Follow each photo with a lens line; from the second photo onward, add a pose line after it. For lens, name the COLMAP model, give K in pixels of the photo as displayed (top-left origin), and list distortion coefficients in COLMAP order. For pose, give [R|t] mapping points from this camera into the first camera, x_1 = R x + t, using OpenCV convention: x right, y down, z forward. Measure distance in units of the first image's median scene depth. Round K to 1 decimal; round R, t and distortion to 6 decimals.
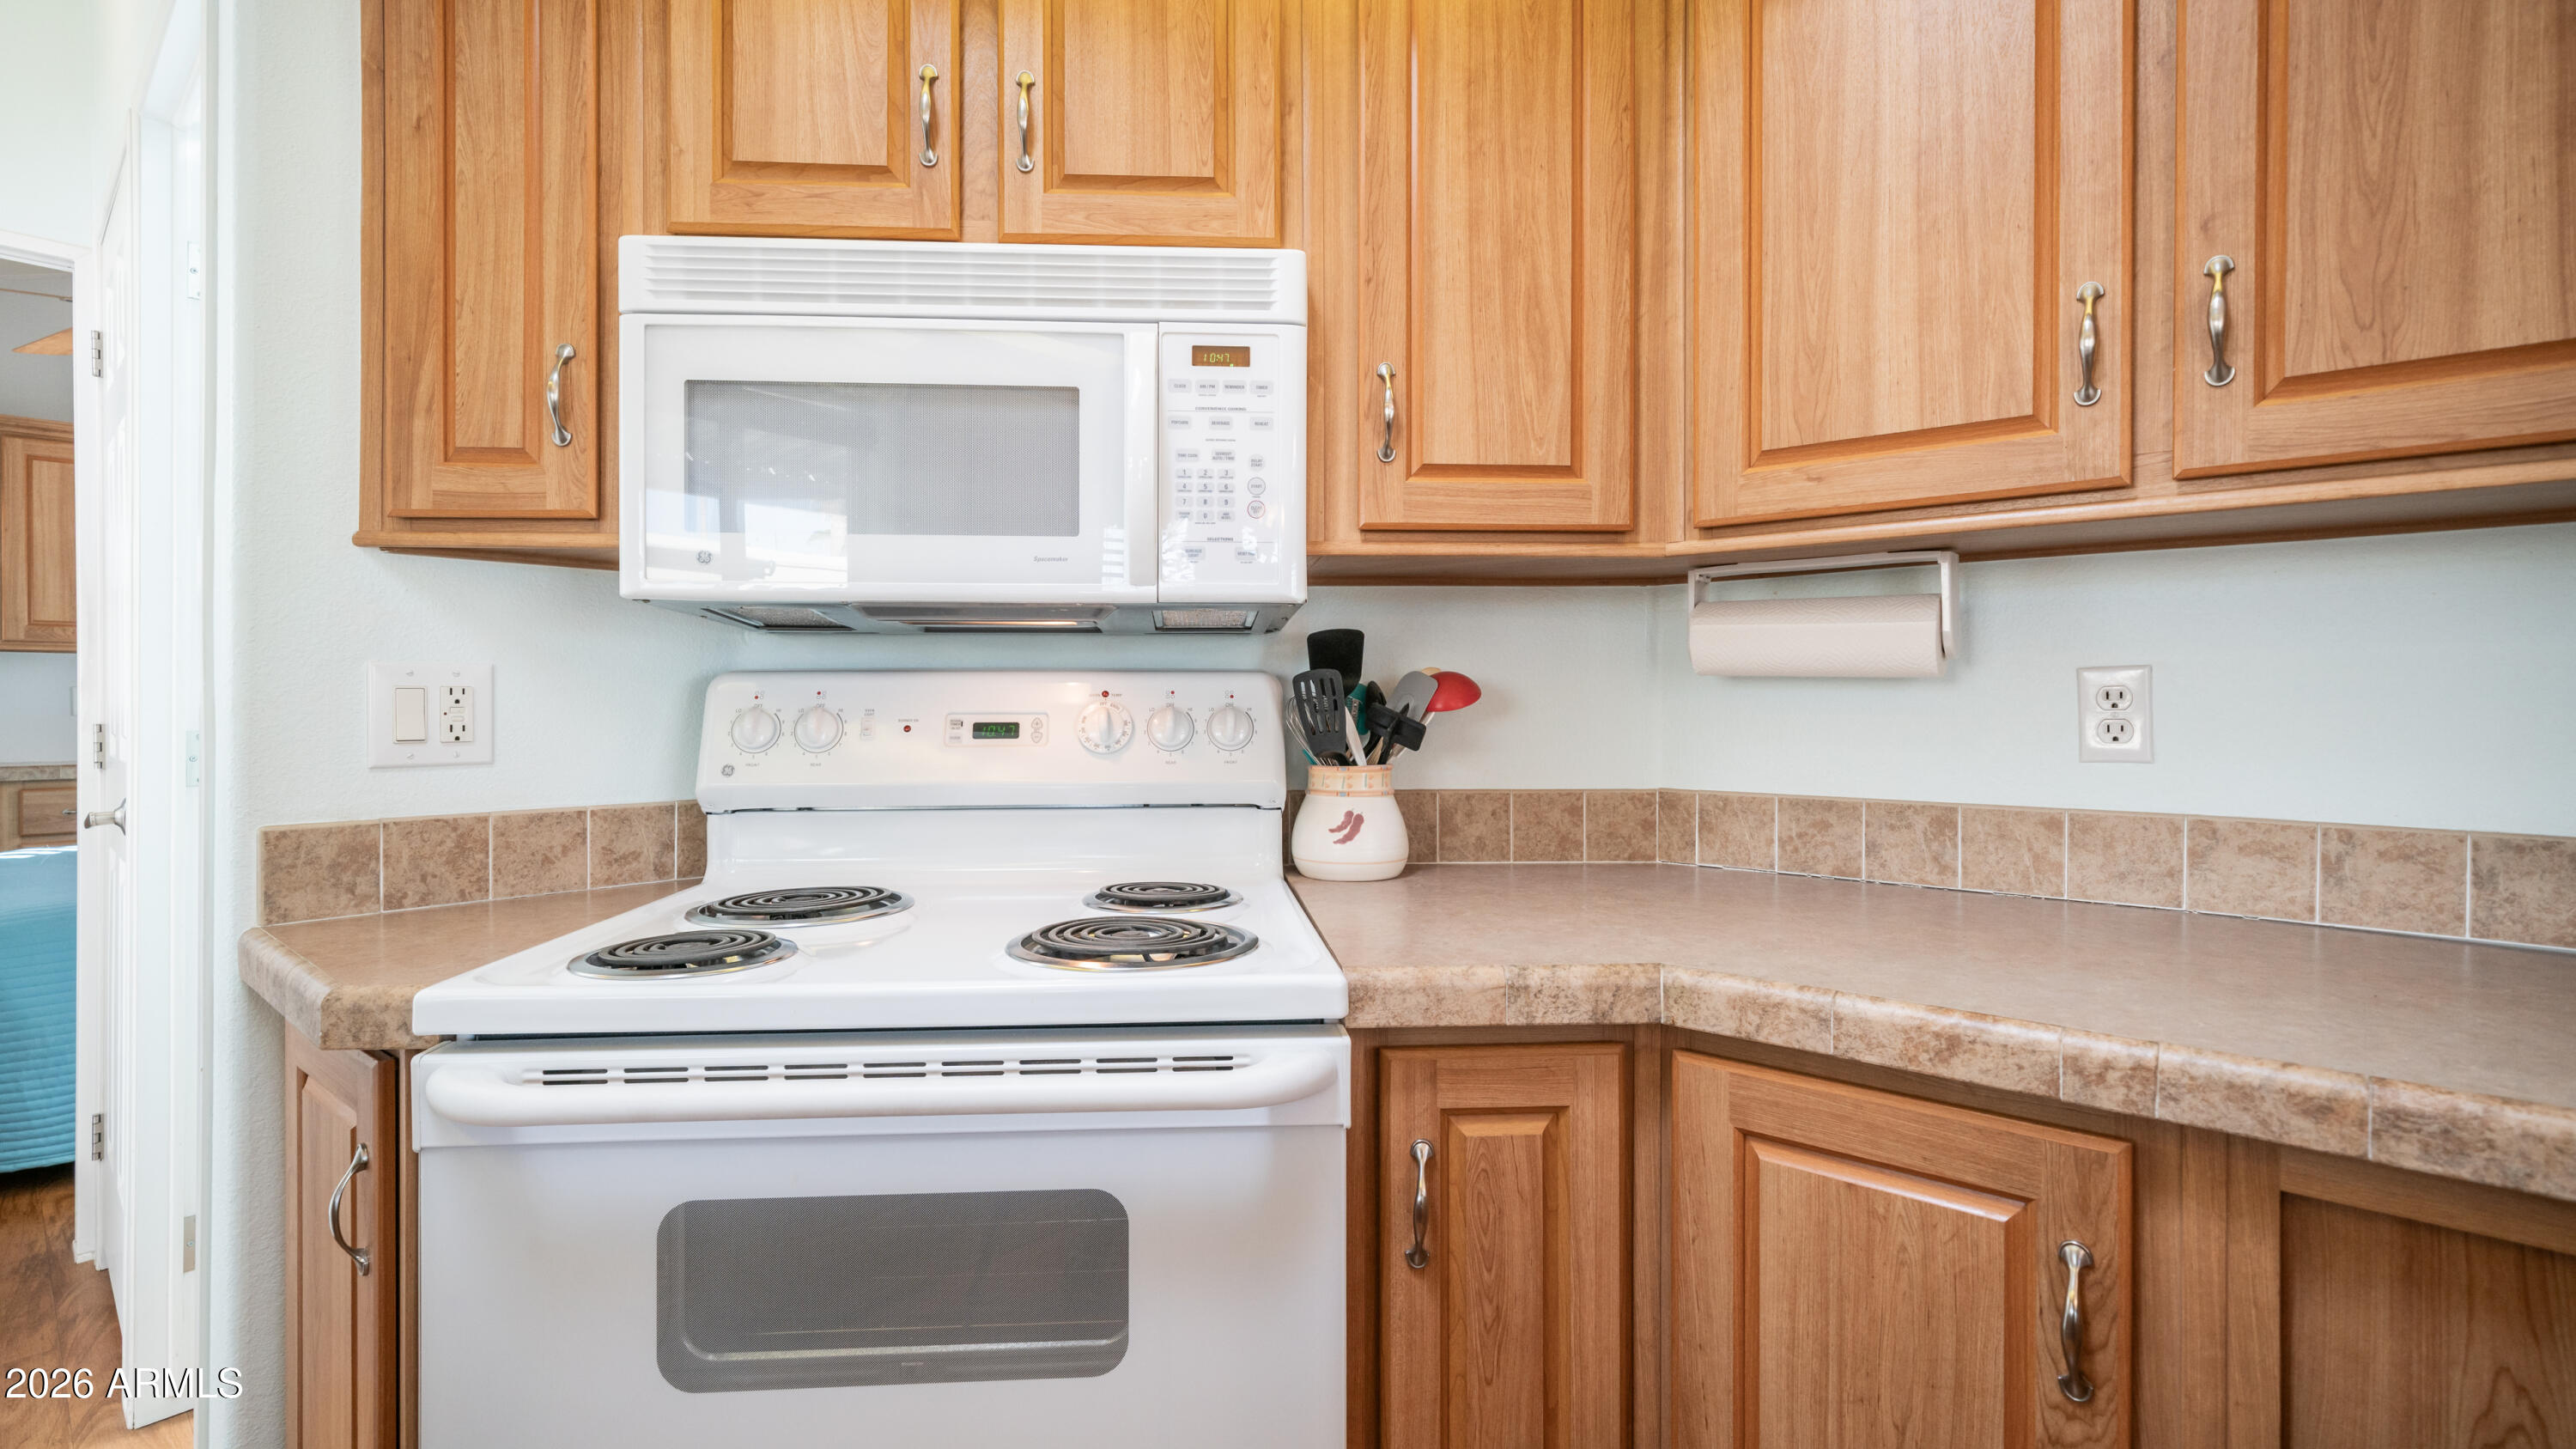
lens RADIAL K [[1135.7, 0, 1245.9], [0, 1135.7, 703.4], [0, 0, 1]] dist [0.003499, 0.000148]
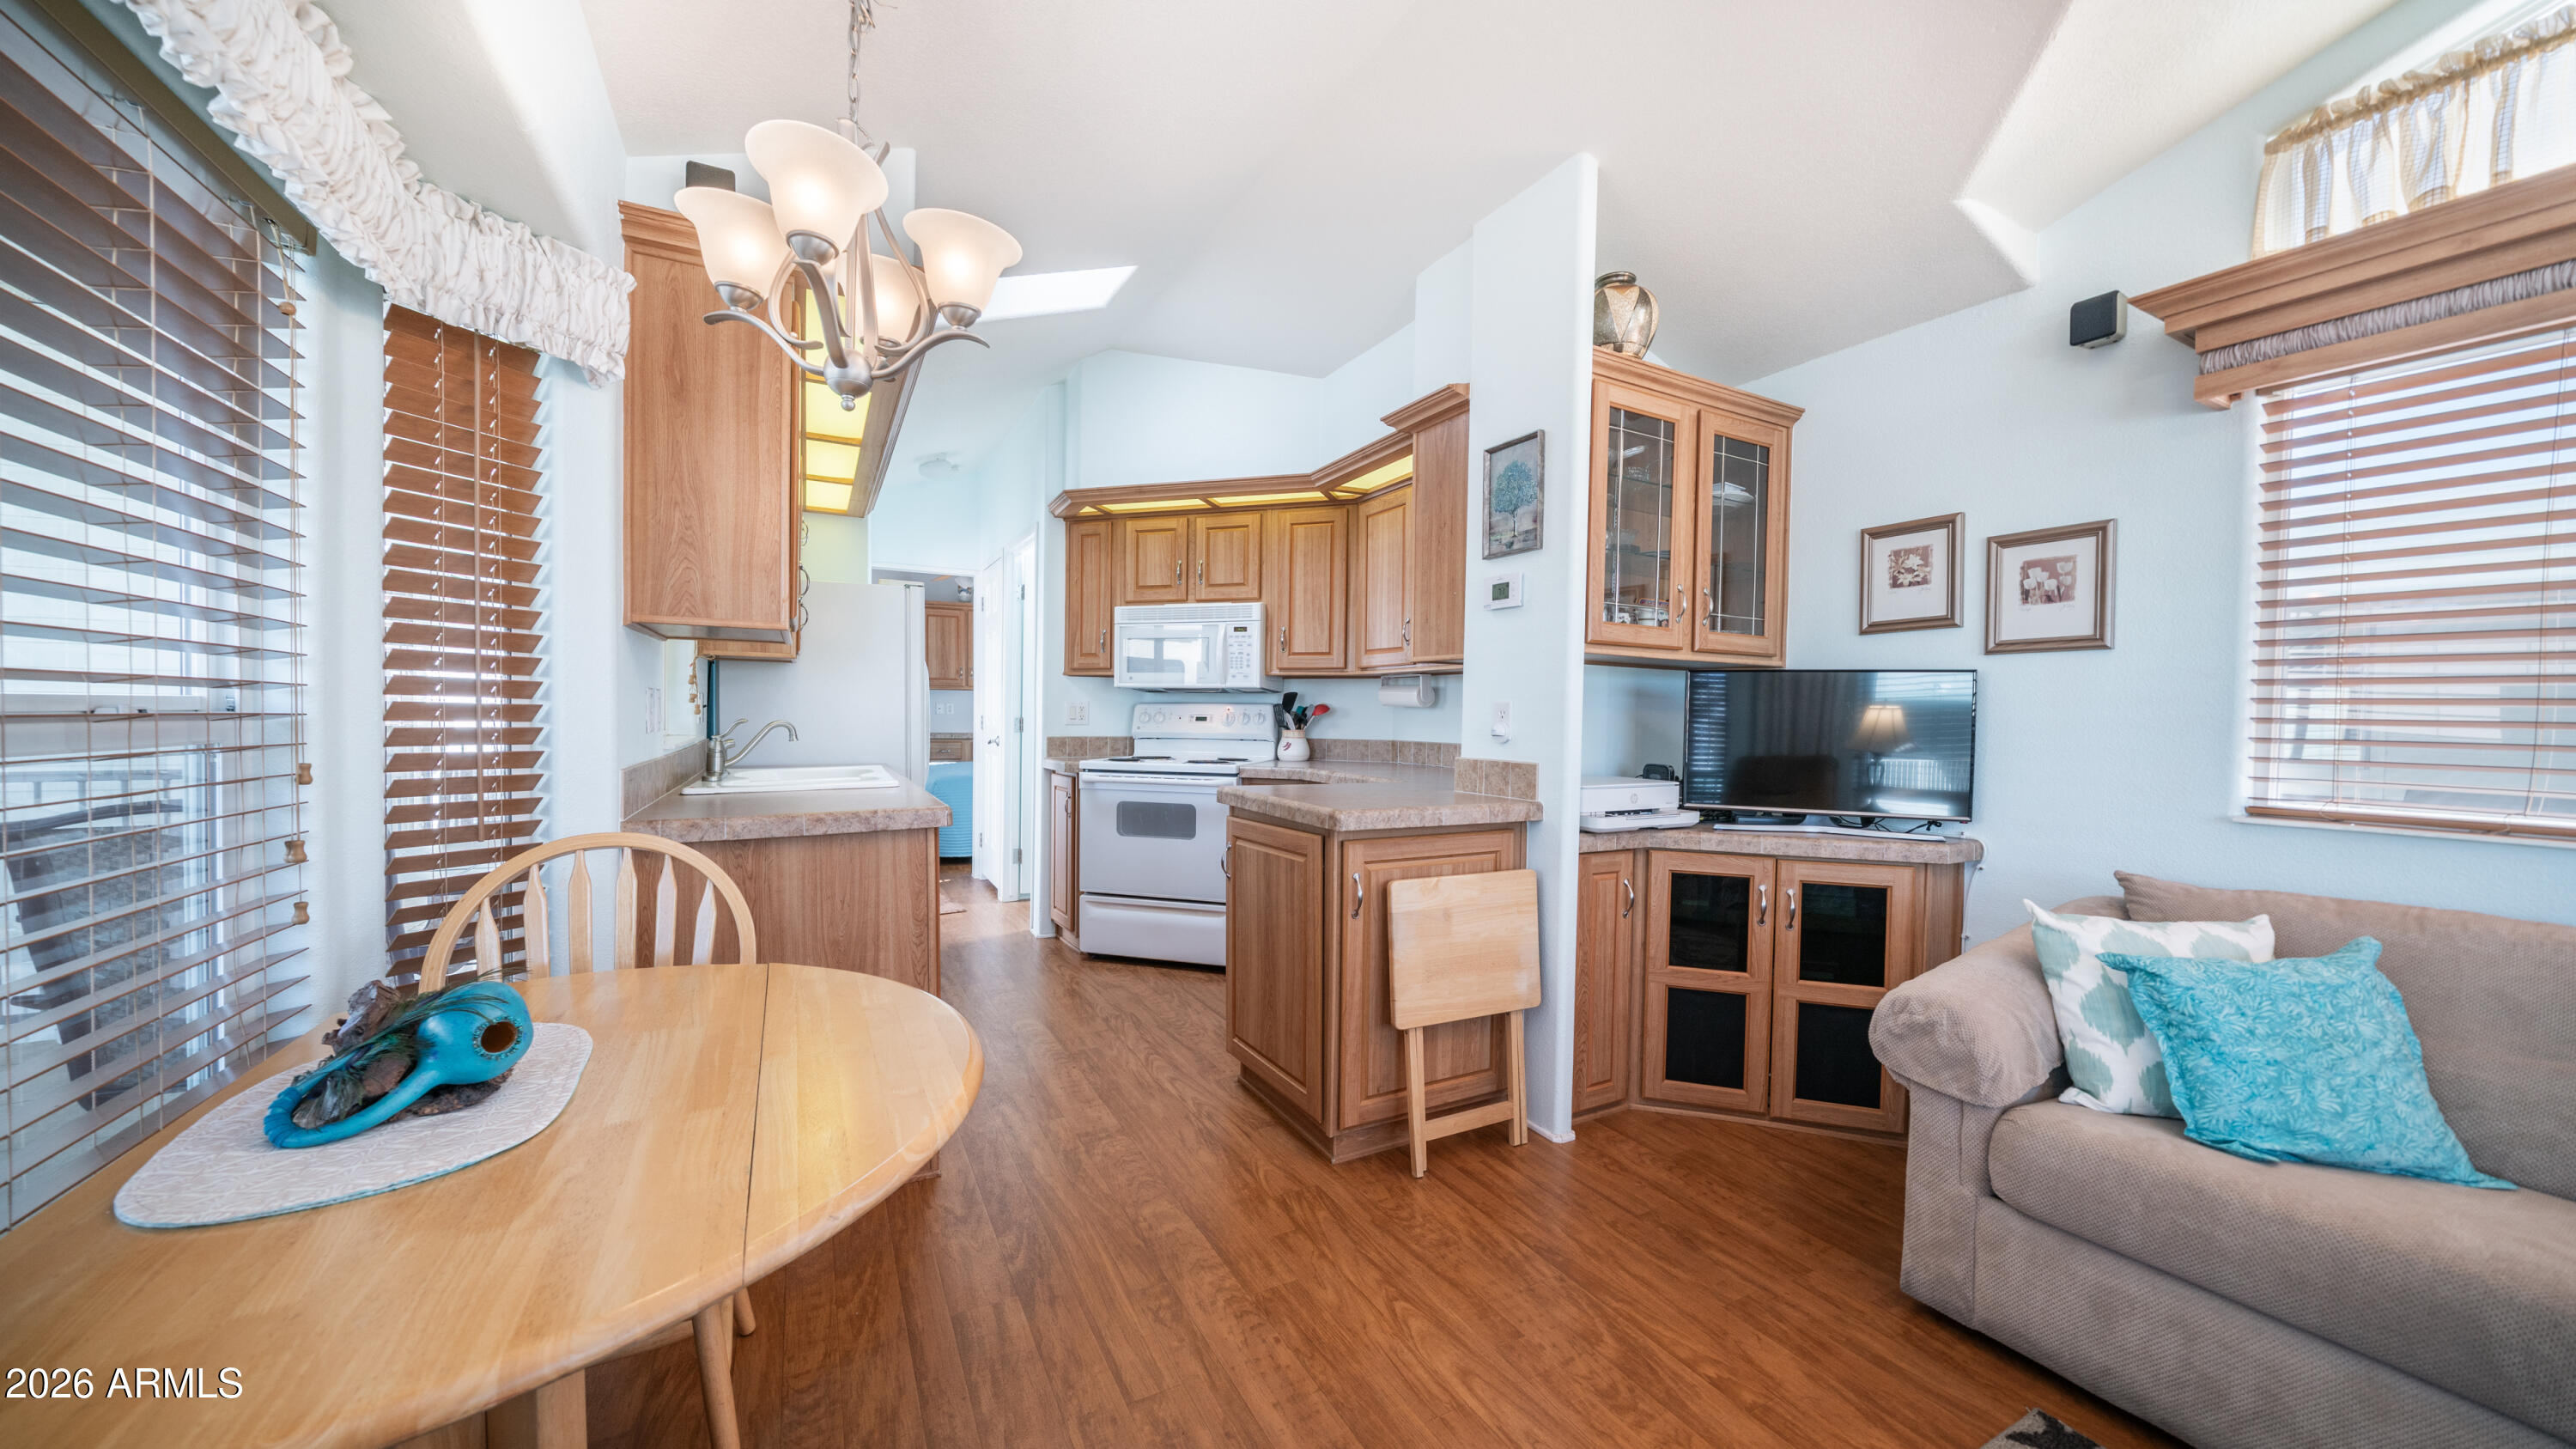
lens RADIAL K [[889.2, 0, 1262.0], [0, 889.2, 735.5], [0, 0, 1]] dist [-0.008278, 0.000849]
pose [[0.933857, 0.019461, -0.357116, 1.181683], [-0.011814, 0.999652, 0.023582, 0.007465], [0.357451, -0.017804, 0.933762, -1.956935]]
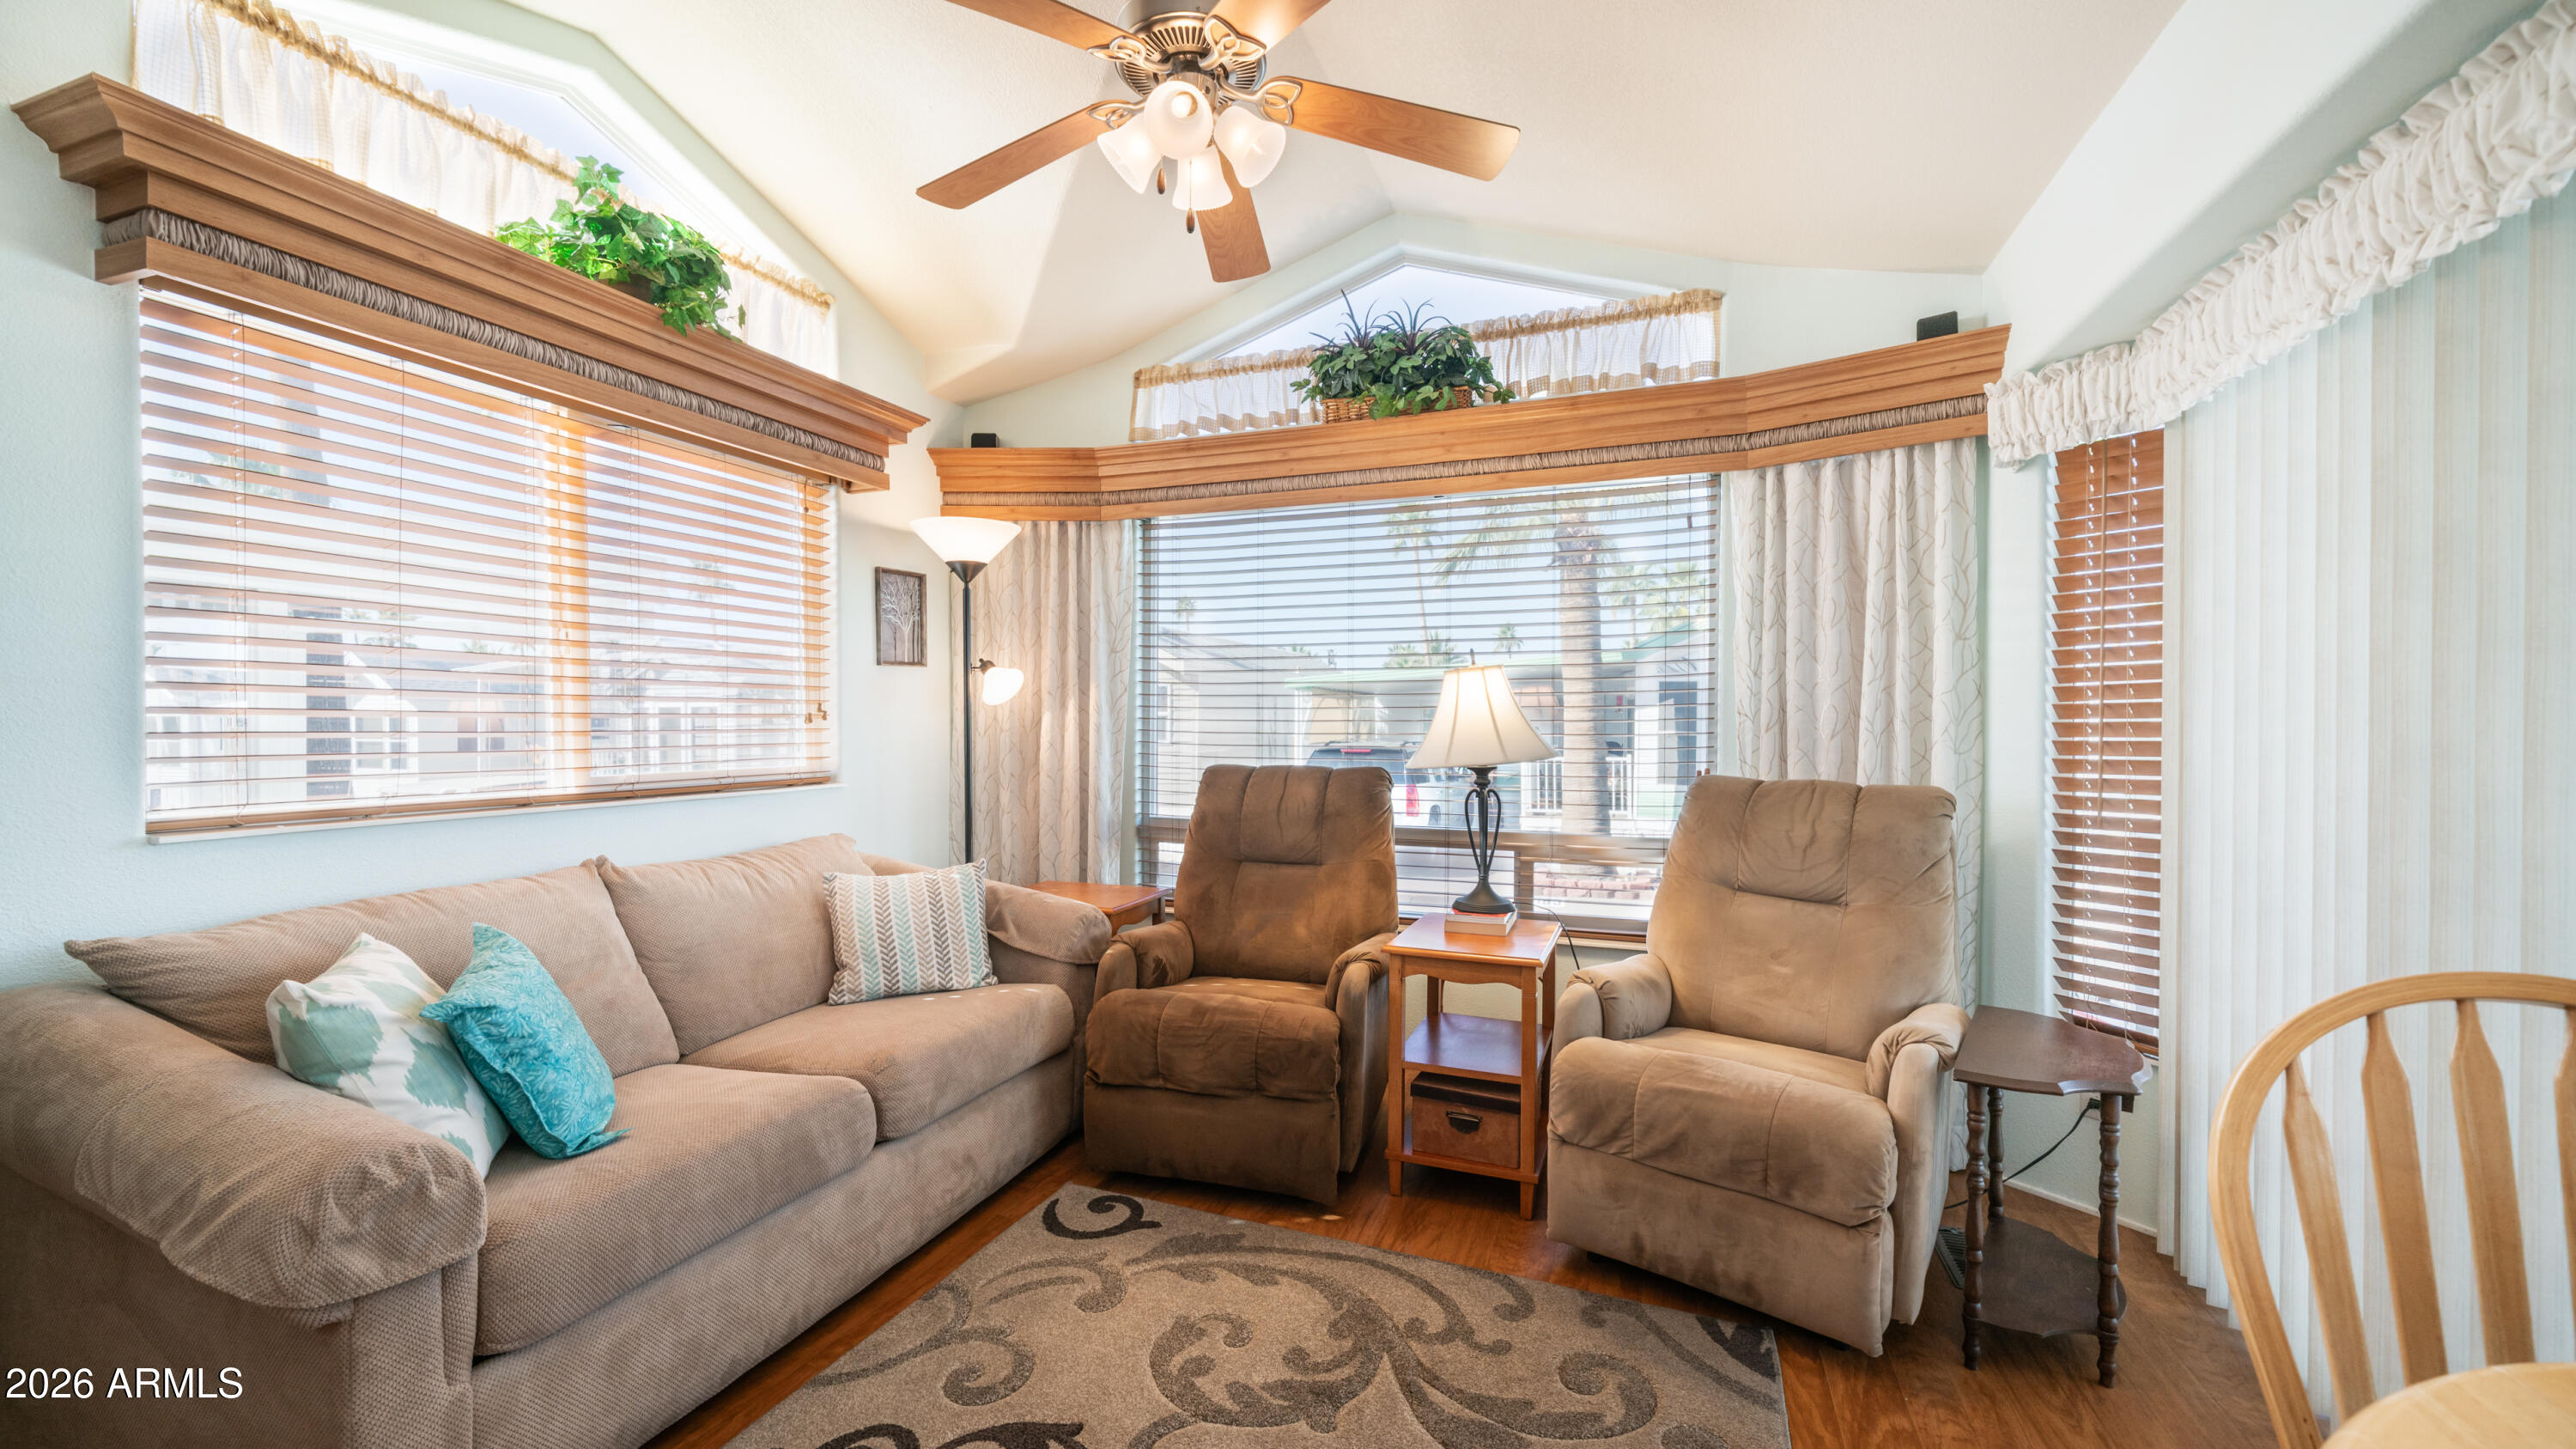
lens RADIAL K [[987.0, 0, 1278.6], [0, 987.0, 735.7], [0, 0, 1]] dist [-0.004264, -0.000697]
pose [[-0.355165, -0.015030, 0.934683, 0.479613], [-0.000769, 0.999875, 0.015786, 0.009913], [-0.934803, 0.004888, -0.355132, -0.841728]]
